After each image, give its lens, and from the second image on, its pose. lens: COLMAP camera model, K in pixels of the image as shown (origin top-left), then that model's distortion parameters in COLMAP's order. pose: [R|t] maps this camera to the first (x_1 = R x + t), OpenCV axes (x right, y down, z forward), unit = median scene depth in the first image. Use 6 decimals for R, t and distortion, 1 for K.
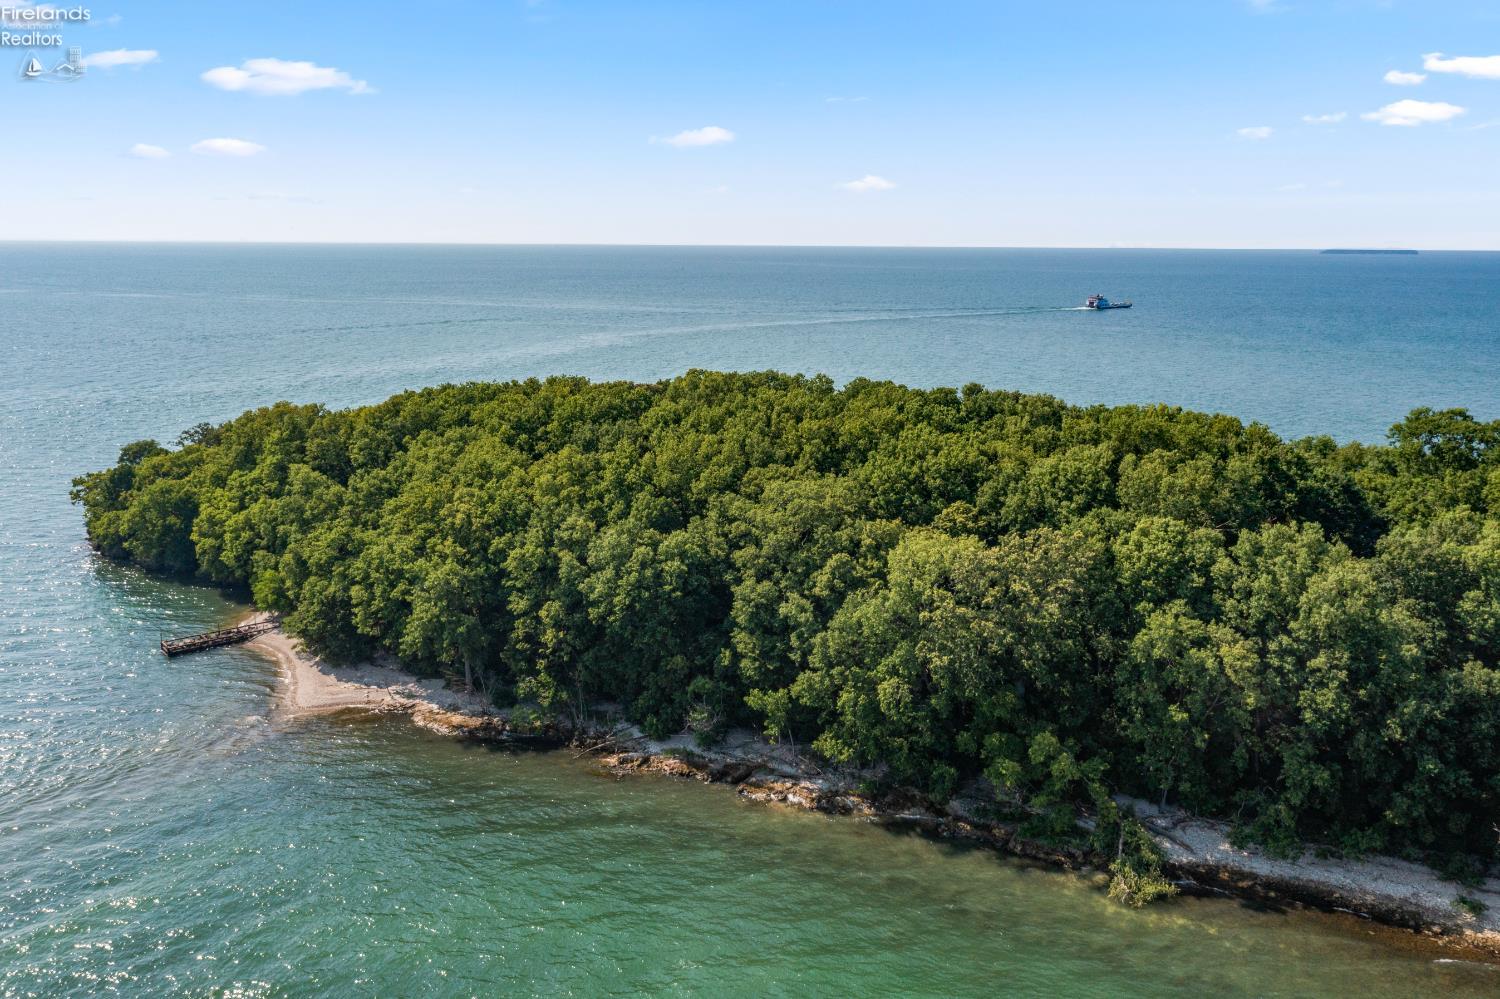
lens RADIAL K [[1209.7, 0, 747.7], [0, 1209.7, 479.6], [0, 0, 1]] dist [-0.003602, 0.000159]
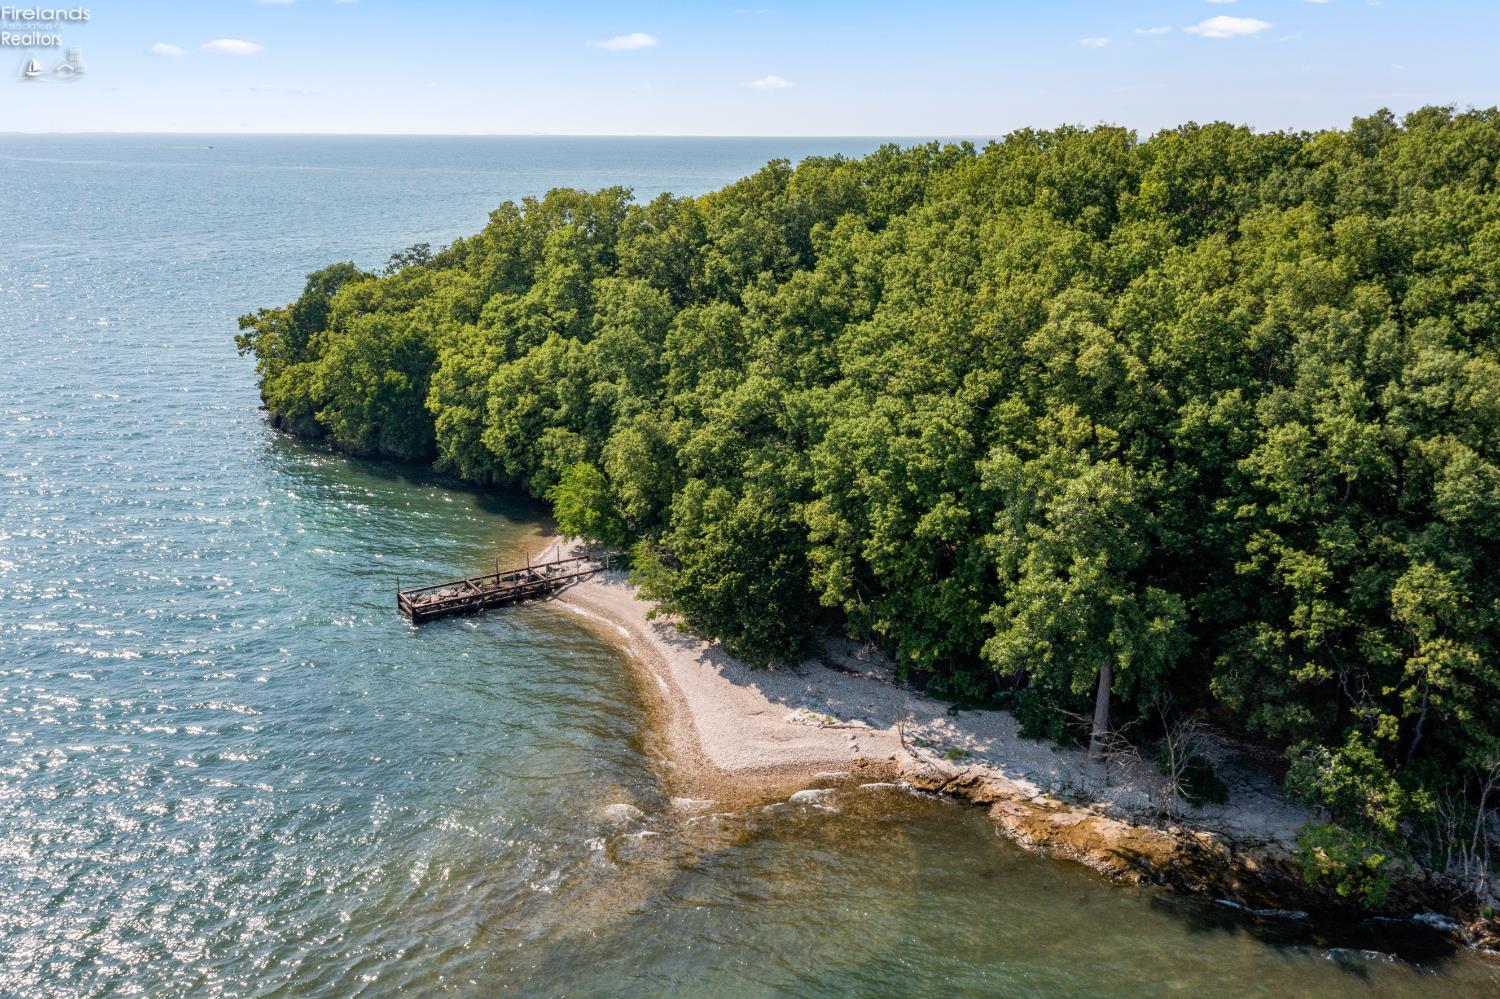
lens RADIAL K [[1222.9, 0, 748.1], [0, 1222.9, 481.1], [0, 0, 1]] dist [-0.004600, -0.001863]
pose [[0.992709, 0.028095, -0.117215, -0.305618], [-0.018280, 0.996299, 0.083984, 0.042021], [0.119141, -0.081229, 0.989549, 0.553743]]
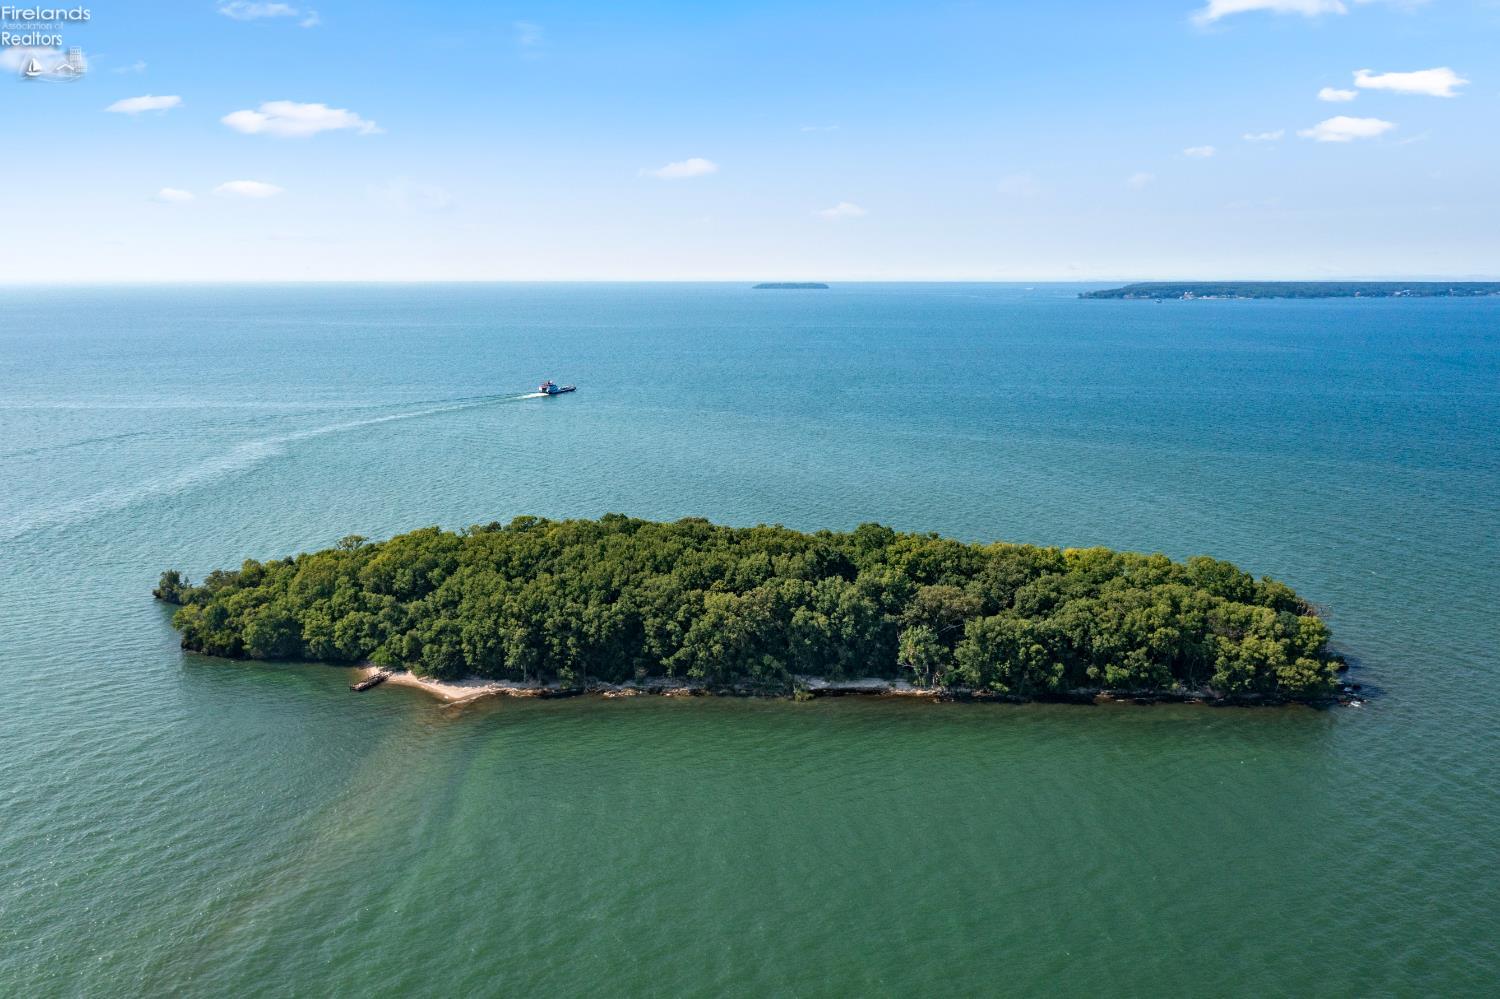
lens RADIAL K [[1188.4, 0, 750.0], [0, 1188.4, 499.5], [0, 0, 1]] dist [0.001683, -0.001726]
pose [[0.907132, -0.085602, 0.412049, -0.759346], [0.089551, 0.995934, 0.009753, -0.162881], [-0.411209, 0.028052, 0.911110, -1.312671]]
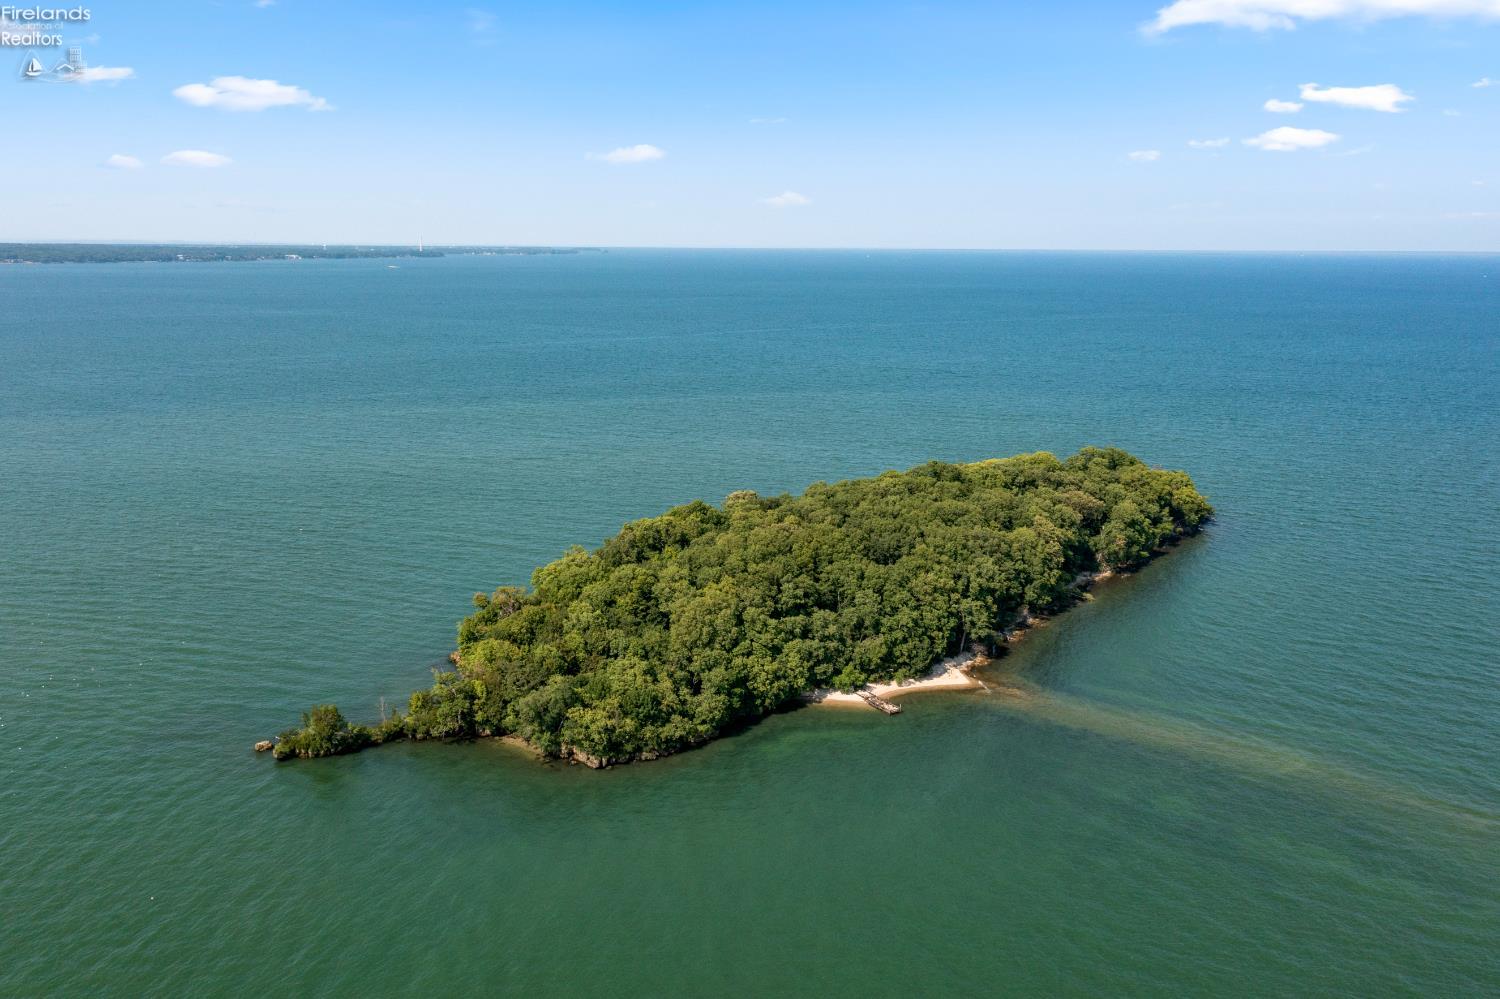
lens RADIAL K [[1188.4, 0, 750.0], [0, 1188.4, 499.5], [0, 0, 1]] dist [0.001683, -0.001726]
pose [[0.150336, -0.209300, 0.966226, -2.442307], [0.181294, 0.966597, 0.181172, -0.600386], [-0.971870, 0.147935, 0.183259, 0.929862]]
